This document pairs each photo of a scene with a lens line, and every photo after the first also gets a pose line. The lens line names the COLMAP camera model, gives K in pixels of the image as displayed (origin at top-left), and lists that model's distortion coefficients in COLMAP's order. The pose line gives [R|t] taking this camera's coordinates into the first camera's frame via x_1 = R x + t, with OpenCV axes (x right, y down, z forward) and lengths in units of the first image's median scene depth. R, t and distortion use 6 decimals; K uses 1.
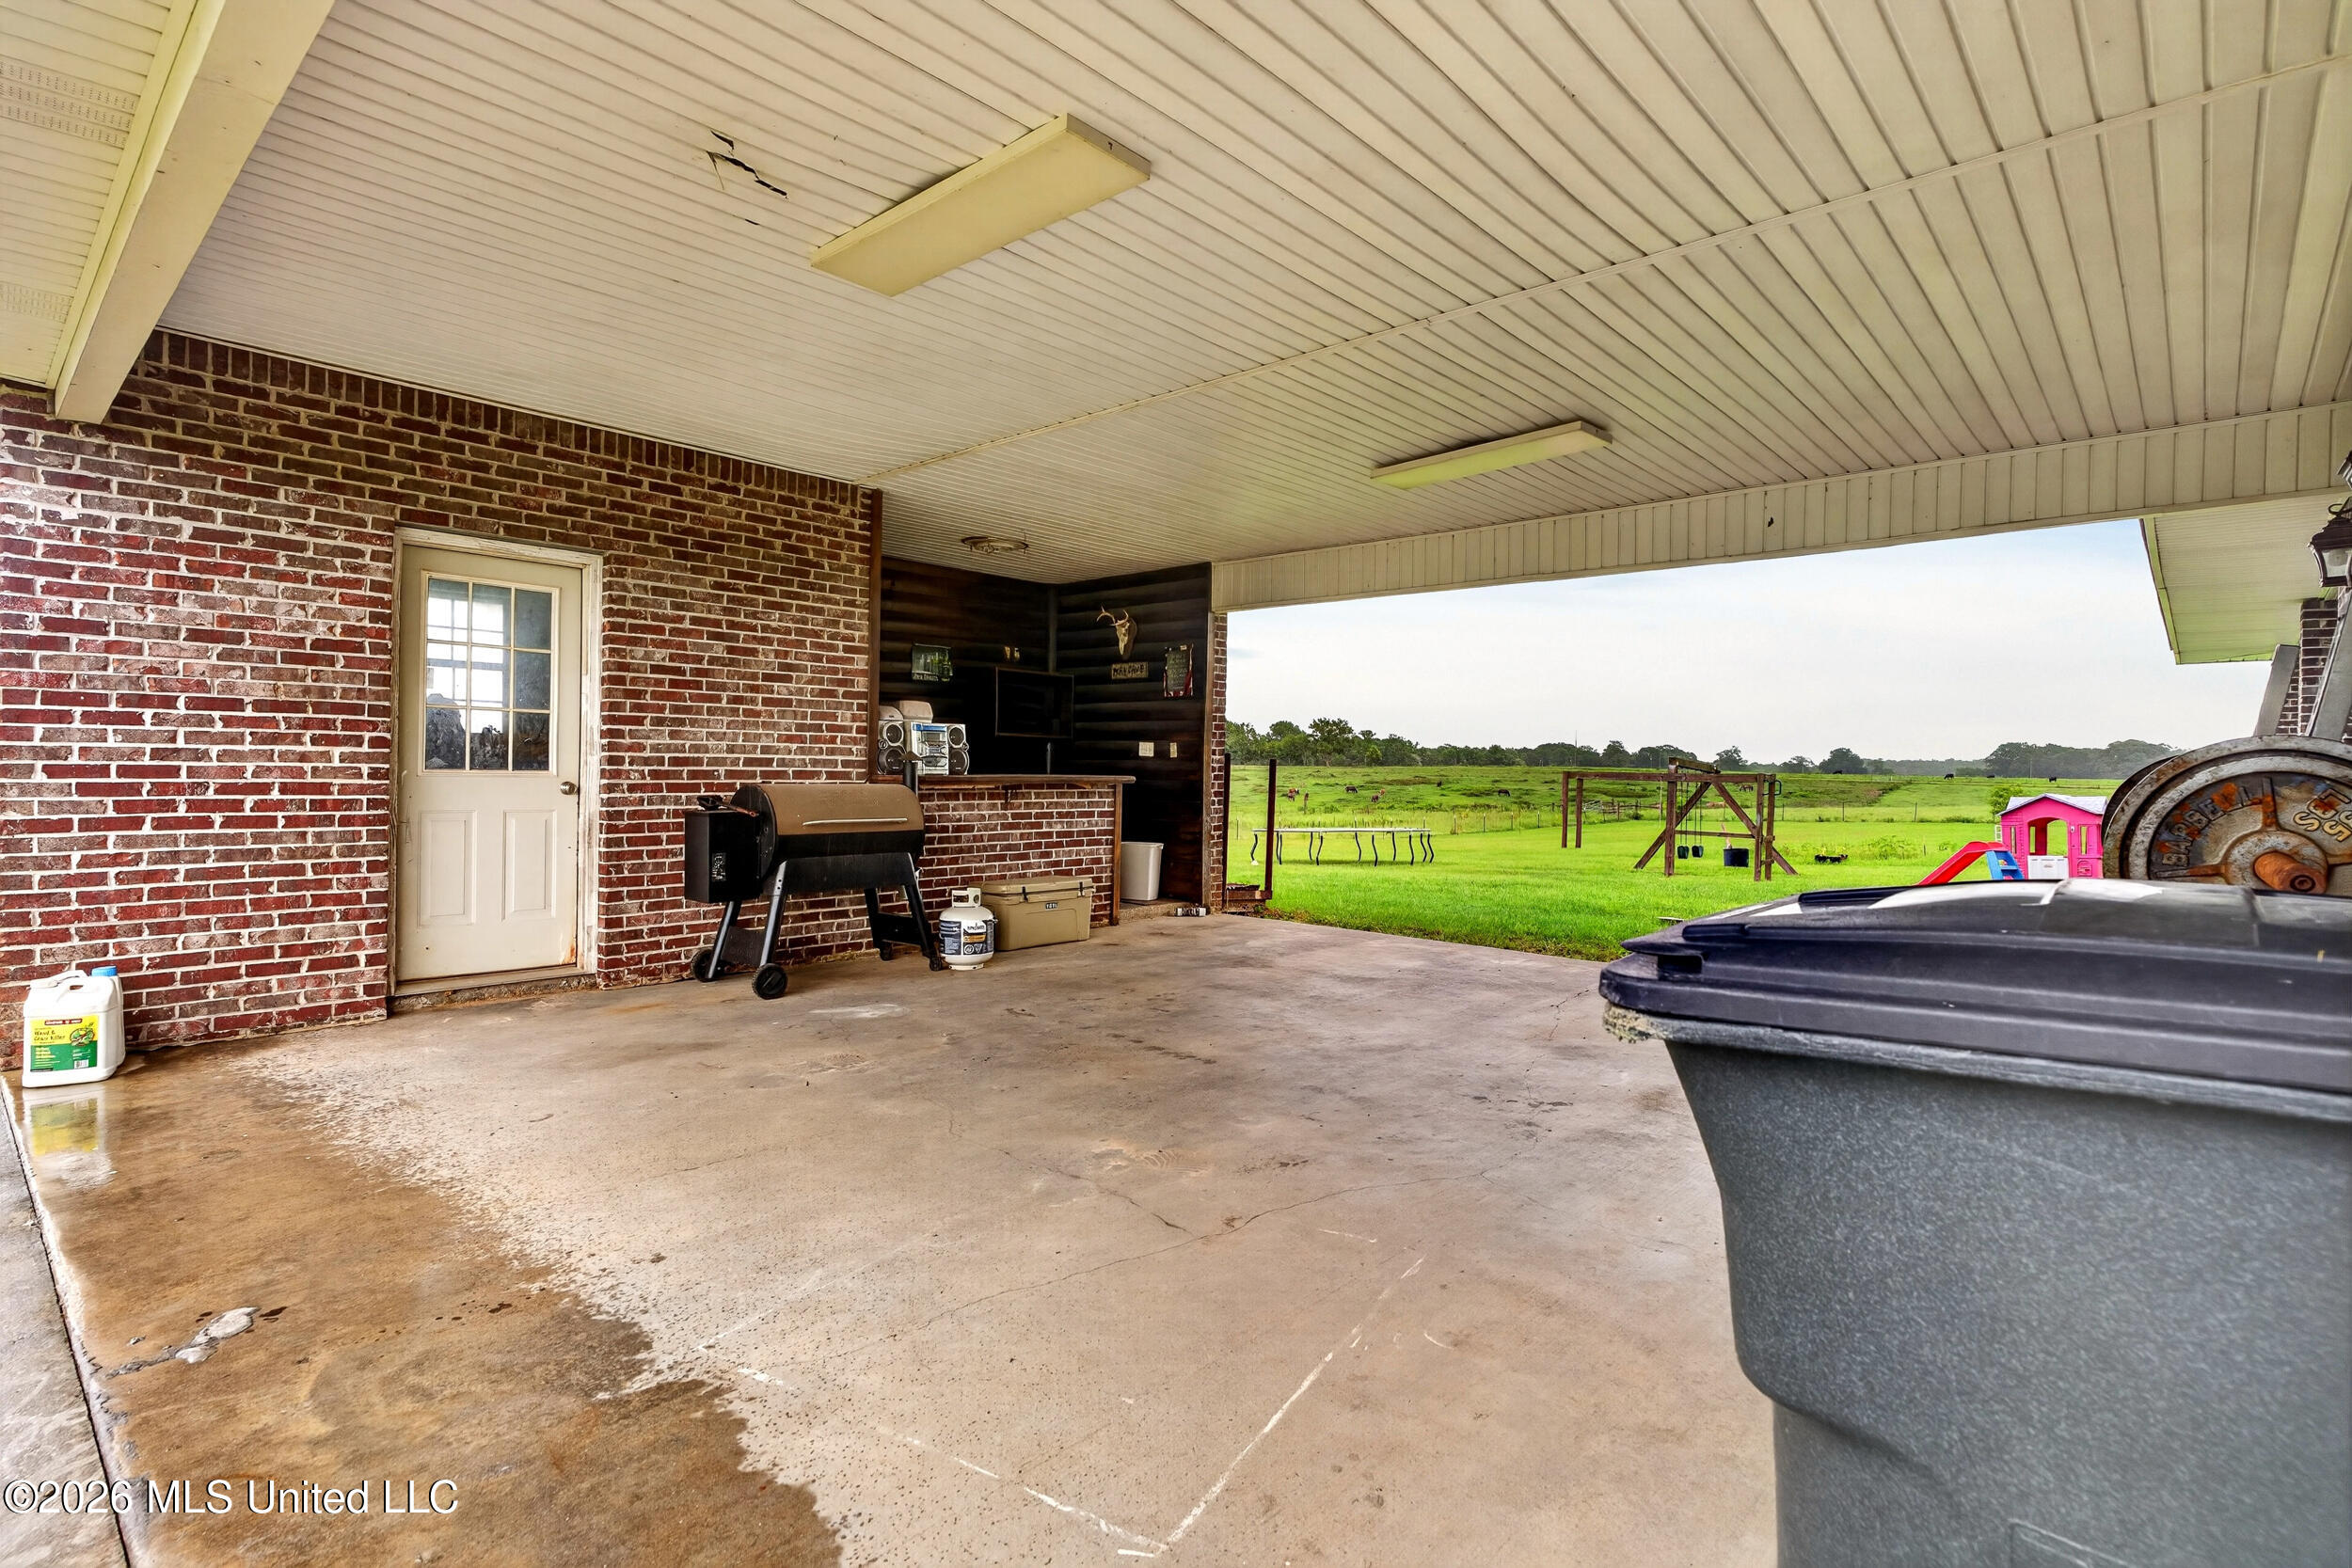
lens RADIAL K [[1129.0, 0, 1173.2], [0, 1129.0, 786.5], [0, 0, 1]] dist [-0.004203, -0.000393]
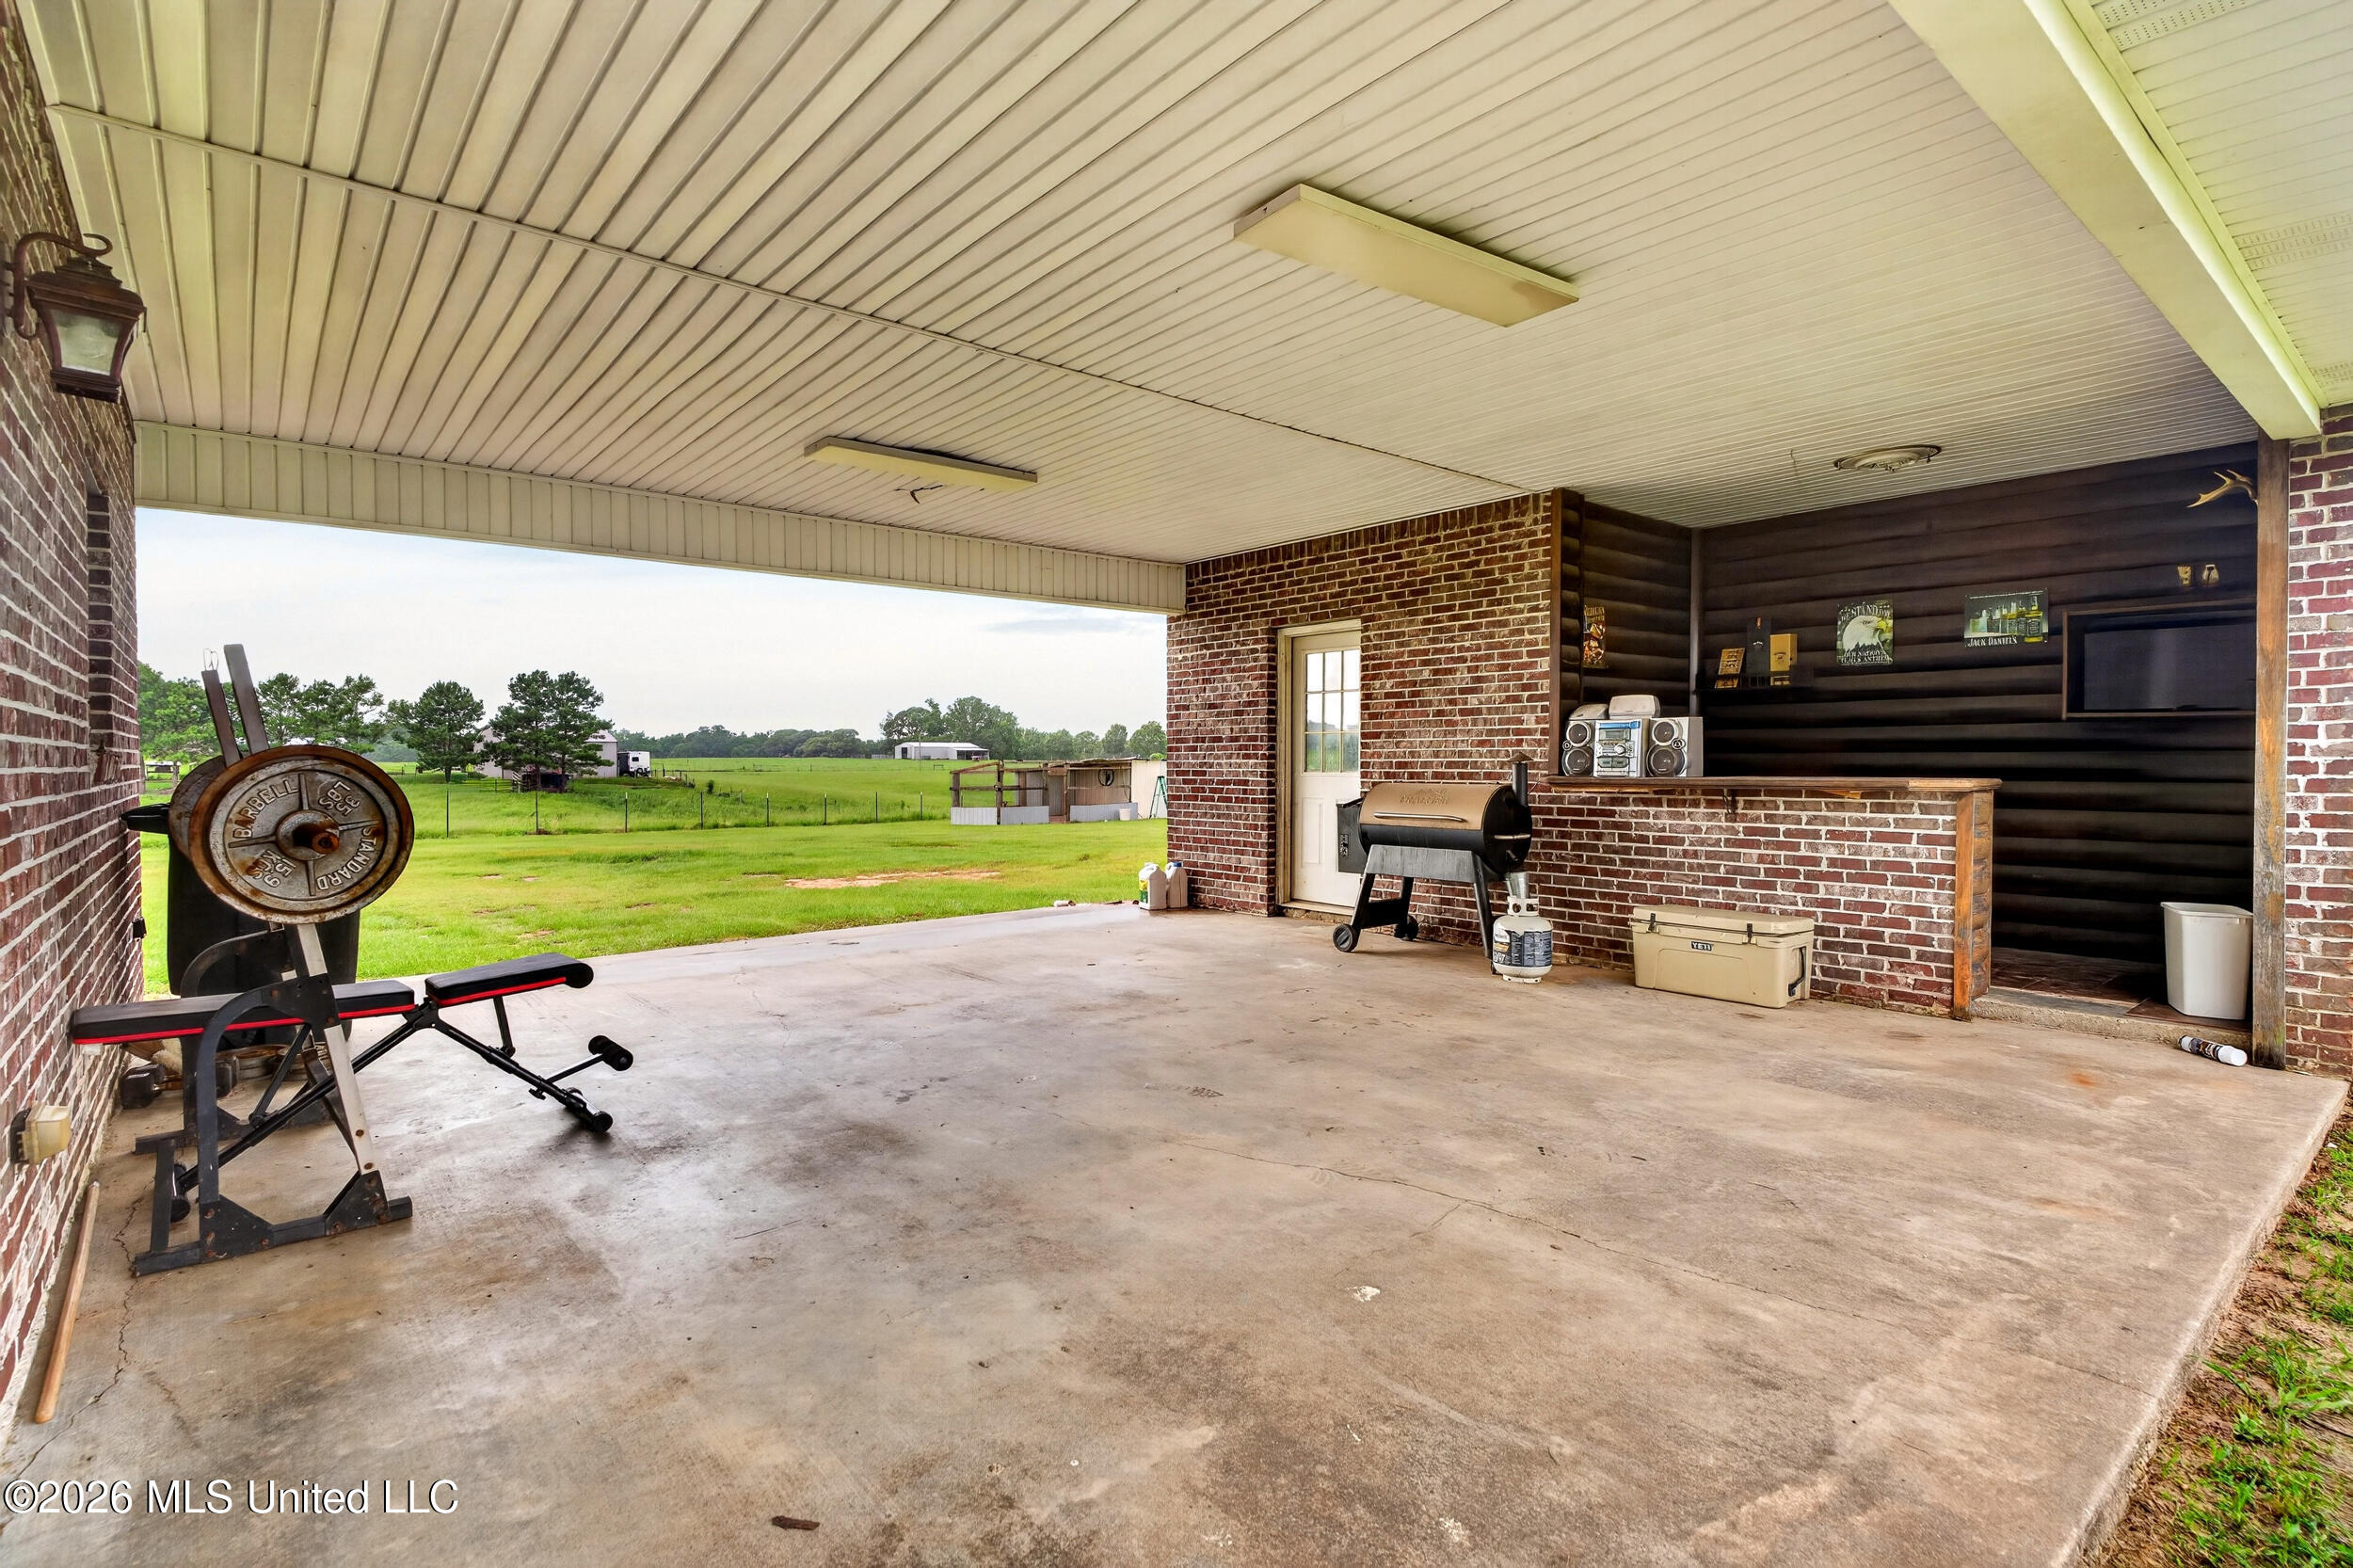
lens RADIAL K [[1129.6, 0, 1166.8], [0, 1129.6, 774.3], [0, 0, 1]] dist [-0.004203, -0.000393]
pose [[-0.142619, -0.003070, -0.989773, 0.788517], [-0.017186, 0.999852, -0.000625, -0.005889], [0.989628, 0.016921, -0.142651, 0.832183]]
